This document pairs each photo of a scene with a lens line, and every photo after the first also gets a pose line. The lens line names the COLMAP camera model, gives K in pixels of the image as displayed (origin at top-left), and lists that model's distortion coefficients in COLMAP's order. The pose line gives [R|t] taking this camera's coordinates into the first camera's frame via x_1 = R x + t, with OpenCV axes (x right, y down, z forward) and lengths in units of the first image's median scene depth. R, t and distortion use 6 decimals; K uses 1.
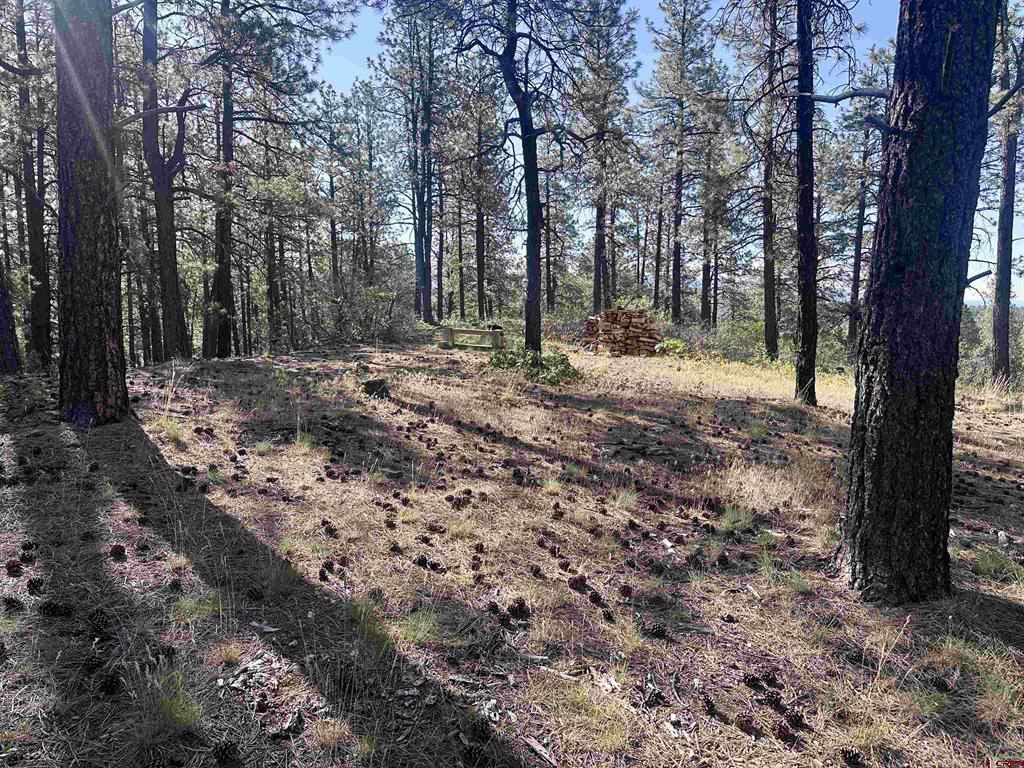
lens RADIAL K [[717.1, 0, 514.3], [0, 717.1, 375.4], [0, 0, 1]] dist [0.116289, -0.168304]
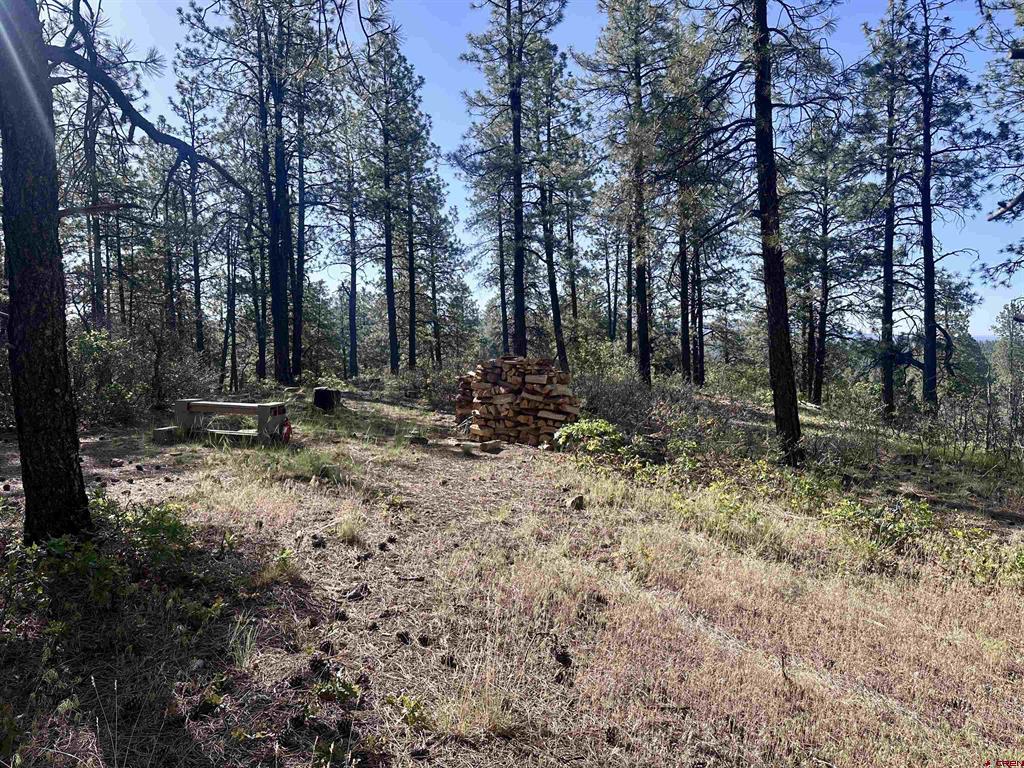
lens RADIAL K [[717.1, 0, 514.3], [0, 717.1, 375.4], [0, 0, 1]] dist [0.116289, -0.168304]
pose [[0.999584, -0.028785, 0.001785, 0.092998], [0.028840, 0.997388, -0.066221, -0.026543], [0.000126, 0.066245, 0.997803, 0.279753]]
